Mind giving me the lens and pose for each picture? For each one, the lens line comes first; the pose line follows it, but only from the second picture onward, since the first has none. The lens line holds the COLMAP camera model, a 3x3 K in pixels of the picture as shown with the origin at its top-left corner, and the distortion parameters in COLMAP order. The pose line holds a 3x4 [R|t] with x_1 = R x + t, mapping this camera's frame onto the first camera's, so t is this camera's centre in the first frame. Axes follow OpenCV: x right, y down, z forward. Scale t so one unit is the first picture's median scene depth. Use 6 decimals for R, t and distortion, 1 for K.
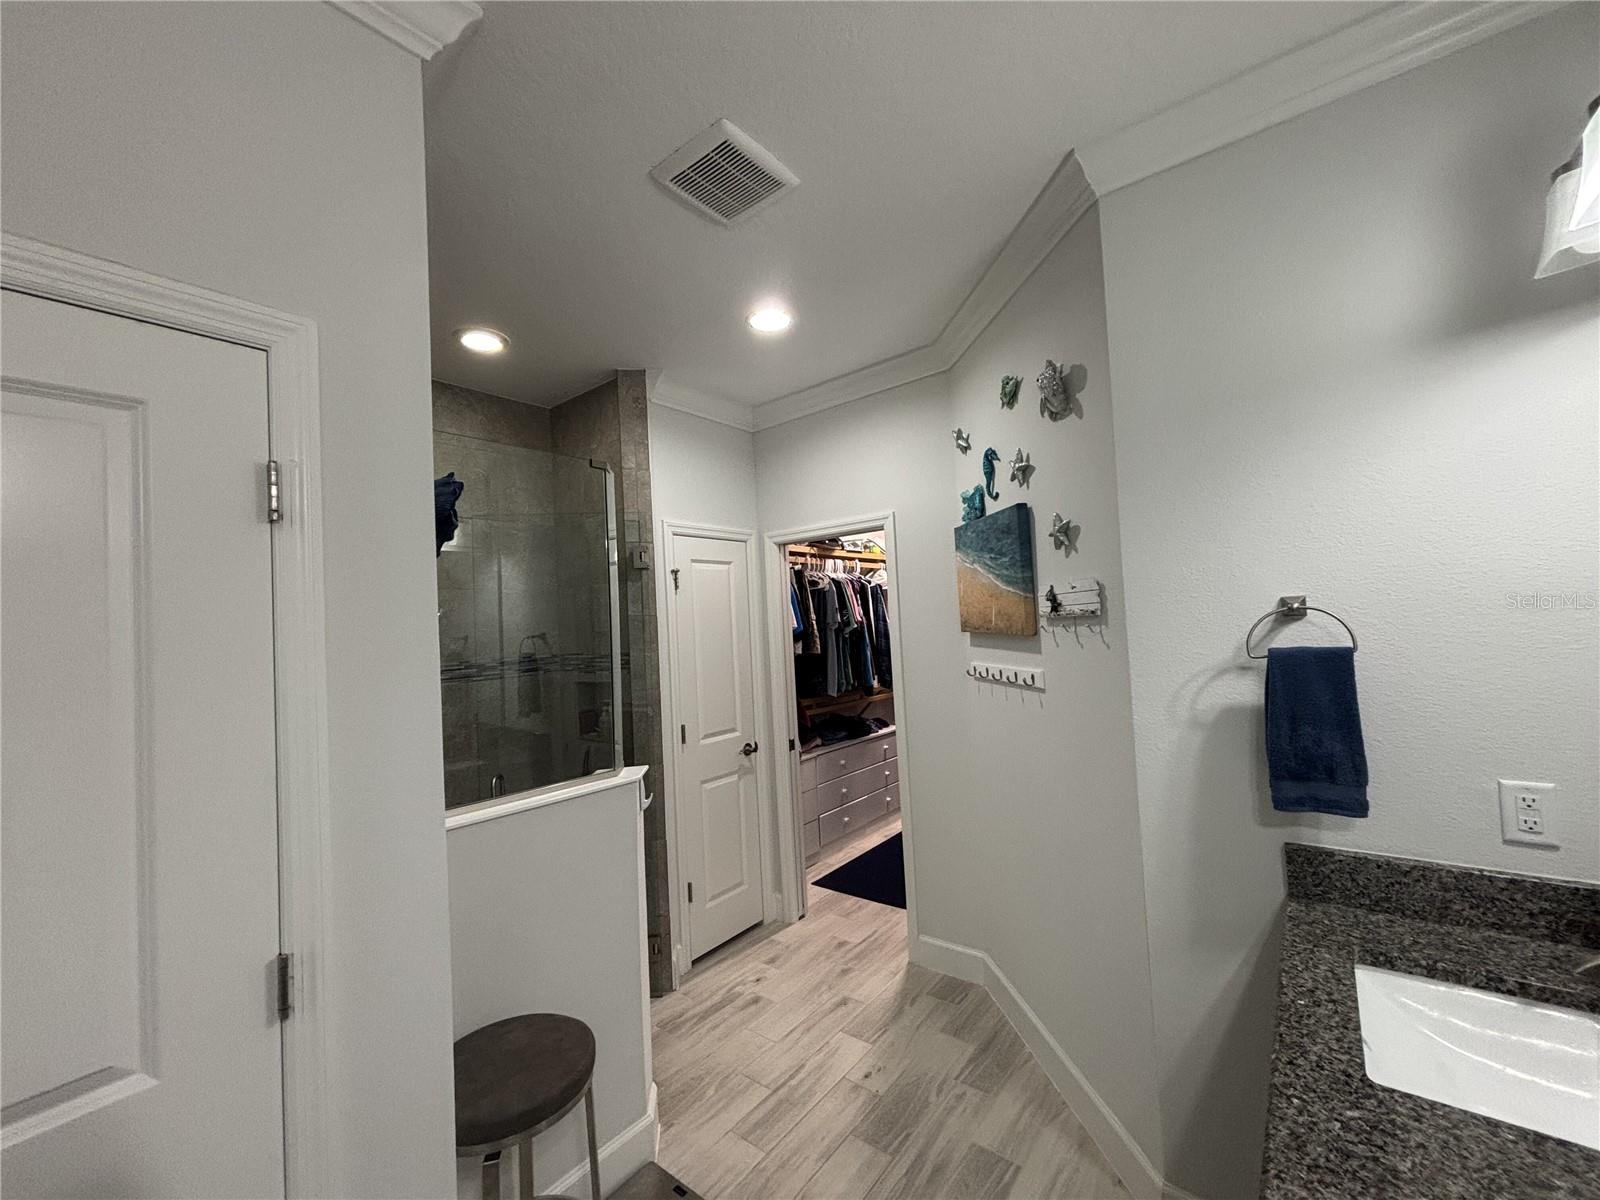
lens RADIAL K [[640.9, 0, 796.0], [0, 640.9, 602.4], [0, 0, 1]] dist [-0.007322, 0.000373]
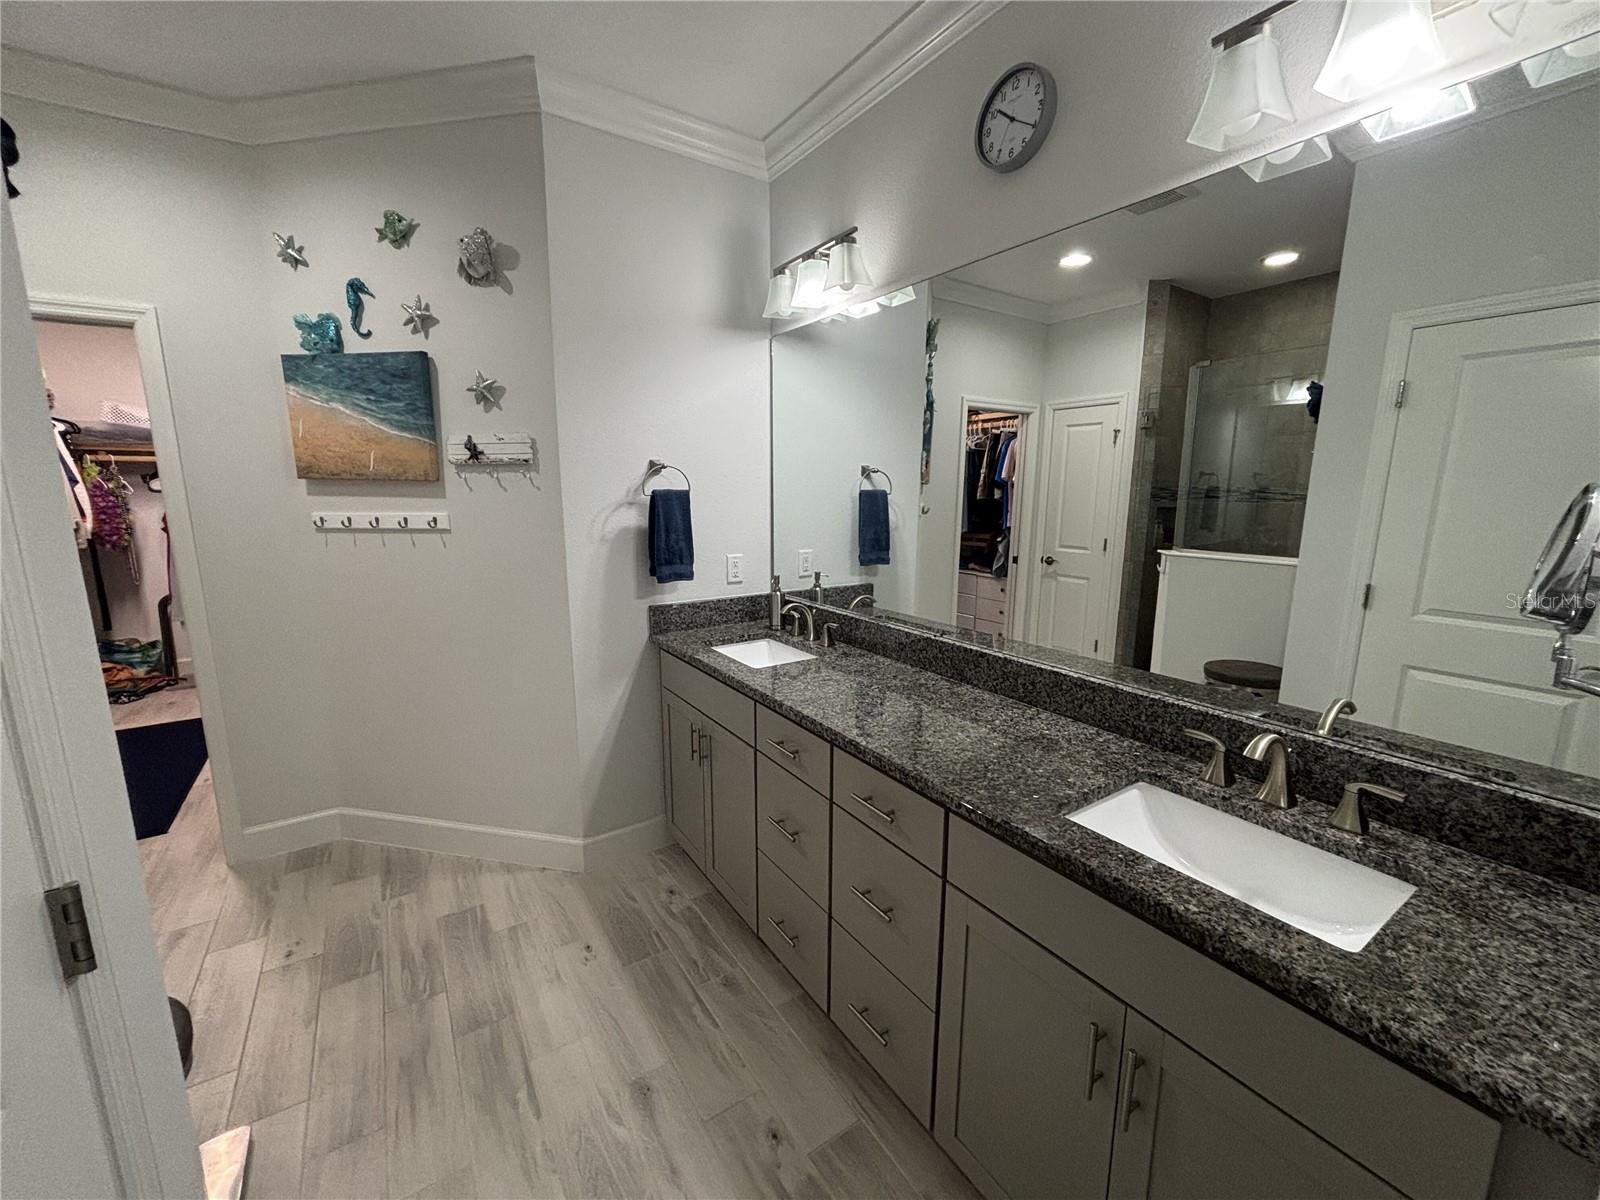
lens RADIAL K [[640.9, 0, 799.5], [0, 640.9, 608.1], [0, 0, 1]] dist [-0.007322, 0.000373]
pose [[0.293970, -0.120312, 0.948212, -0.262461], [-0.054083, 0.988363, 0.142174, 0.040130], [-0.954283, -0.093077, 0.284042, 0.041880]]
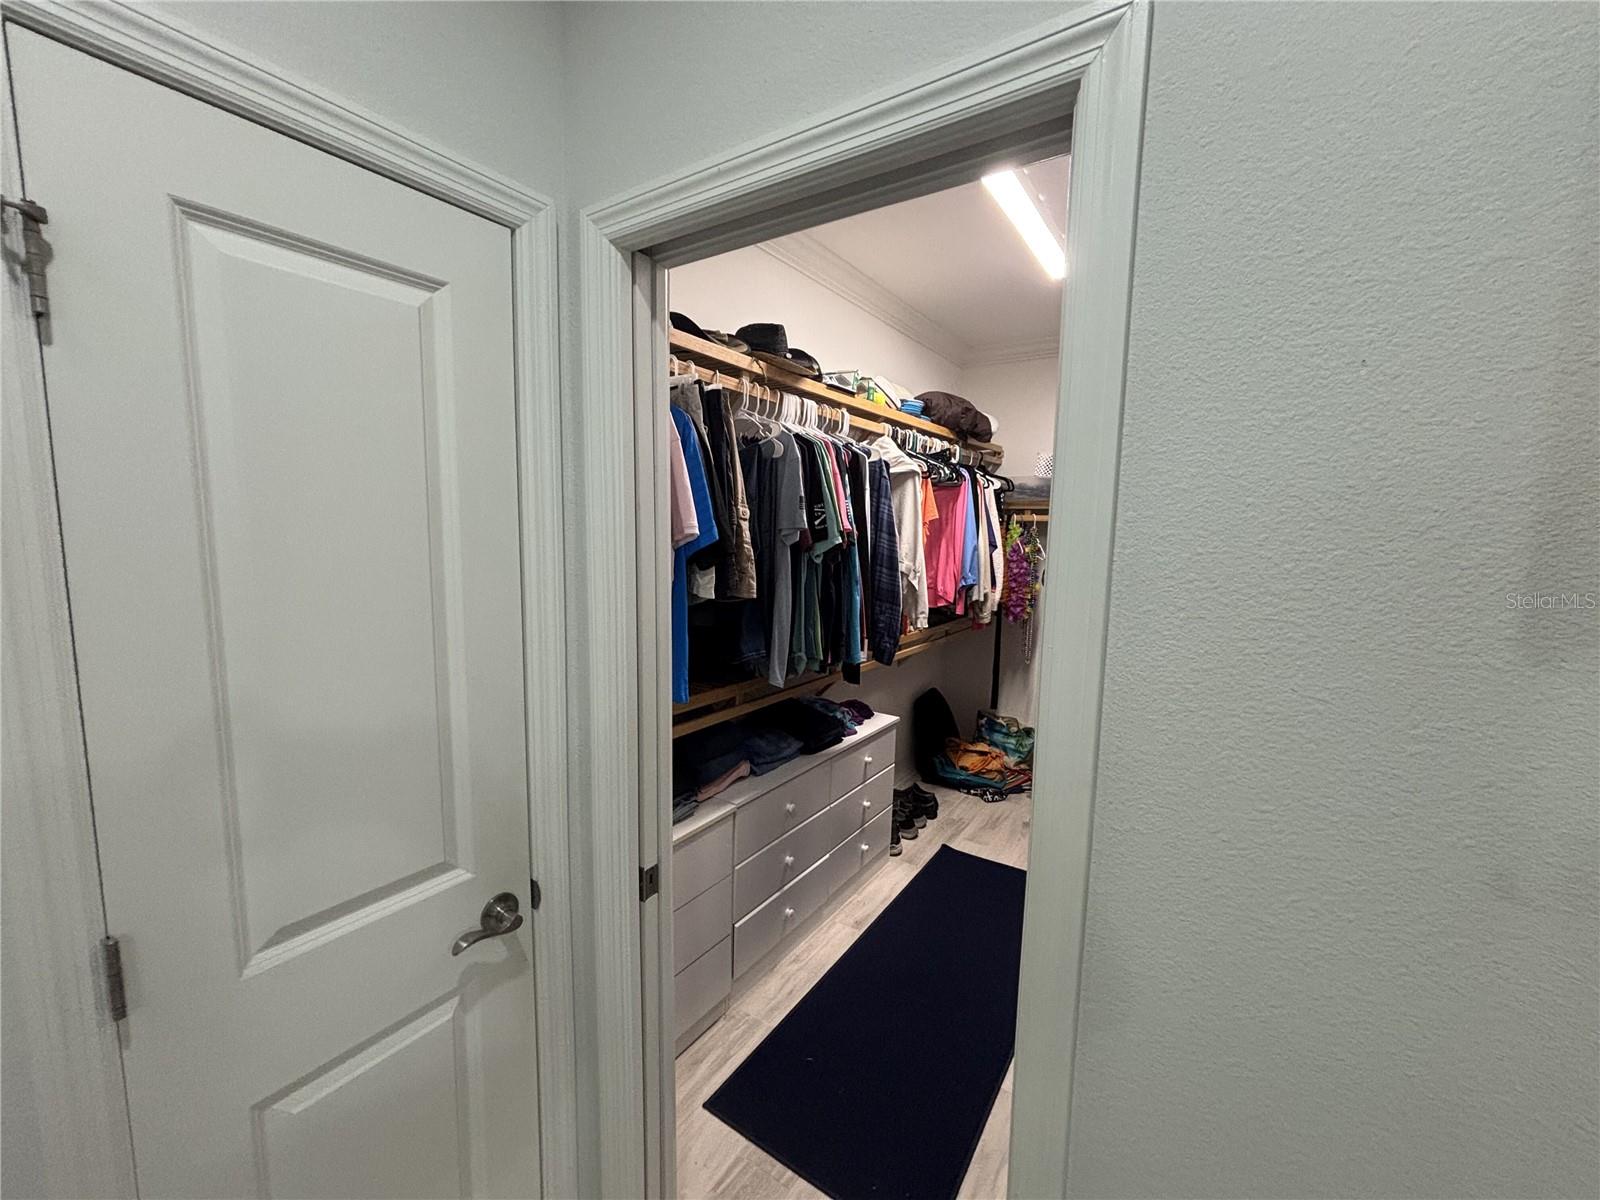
lens RADIAL K [[640.9, 0, 804.2], [0, 640.9, 603.3], [0, 0, 1]] dist [-0.007322, 0.000373]
pose [[0.993689, 0.060494, 0.094464, 0.029173], [-0.073926, 0.986536, 0.145881, 0.016735], [-0.084368, -0.151944, 0.984782, 0.567166]]
